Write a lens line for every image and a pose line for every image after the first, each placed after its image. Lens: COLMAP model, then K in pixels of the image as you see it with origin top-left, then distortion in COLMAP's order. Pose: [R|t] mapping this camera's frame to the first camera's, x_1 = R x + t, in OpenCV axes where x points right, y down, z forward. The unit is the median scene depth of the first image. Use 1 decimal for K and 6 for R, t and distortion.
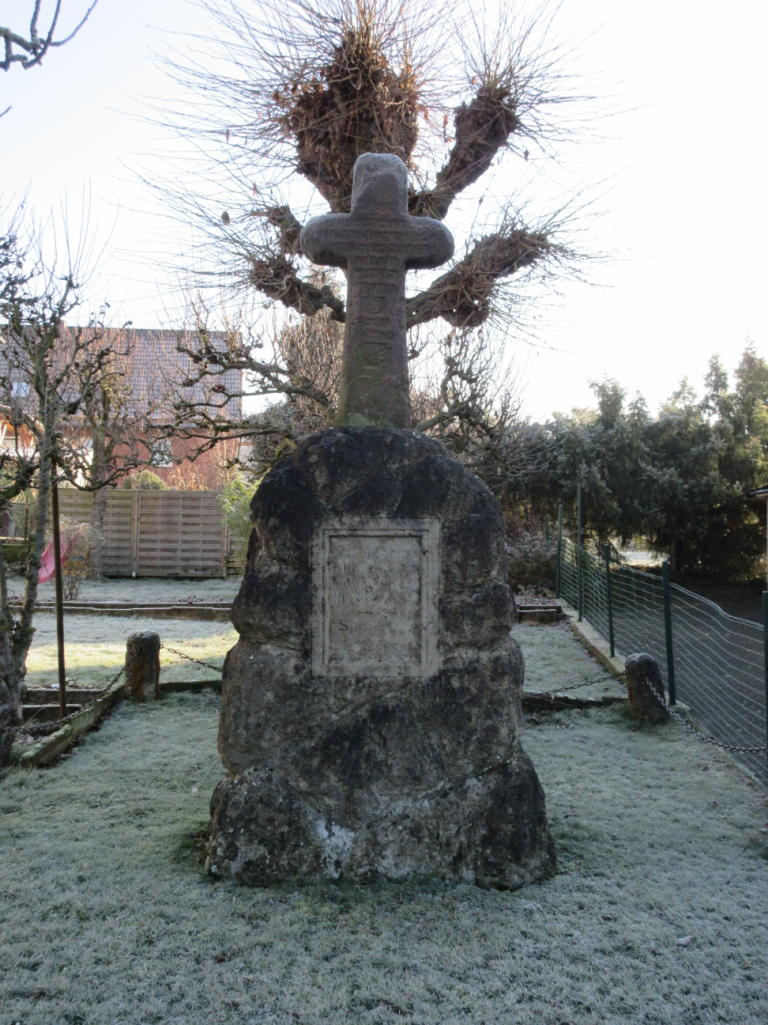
lens RADIAL K [[1047.2, 0, 384.7], [0, 1047.2, 513.1], [0, 0, 1]] dist [0.022795, 0.000000]
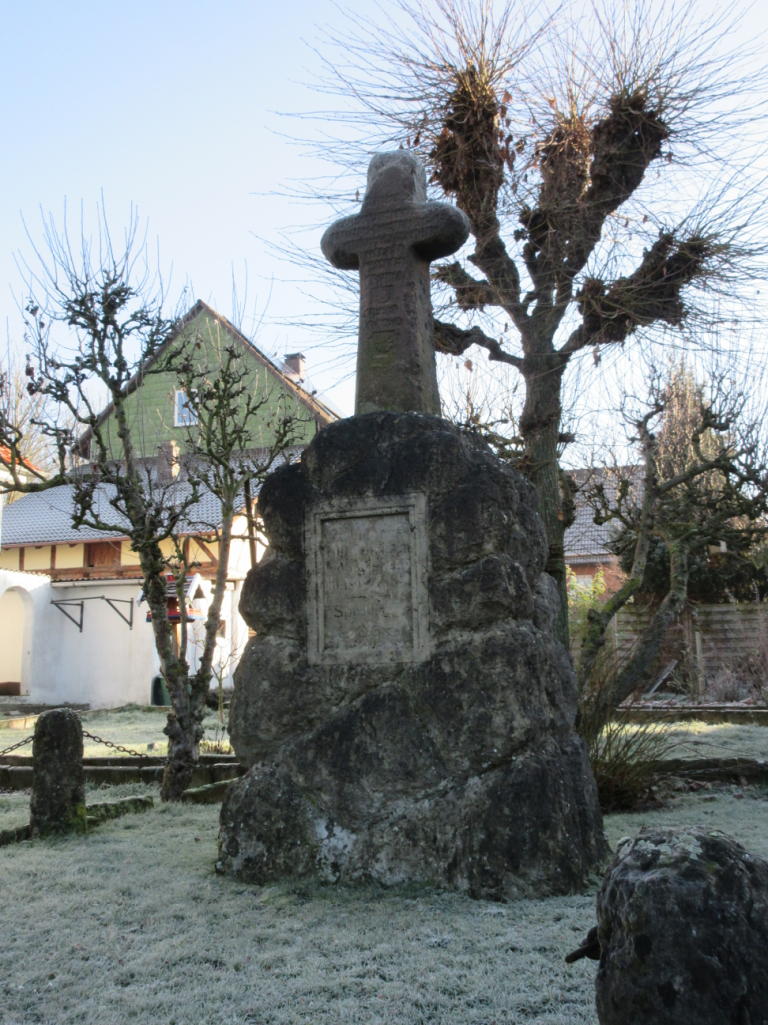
lens RADIAL K [[1047.2, 0, 384.7], [0, 1047.2, 512.1], [0, 0, 1]] dist [0.022795, 0.000000]
pose [[0.919112, -0.084973, -0.384724, 0.380142], [0.033296, 0.989725, -0.139053, 0.152936], [0.392587, 0.114995, 0.912497, 0.129171]]
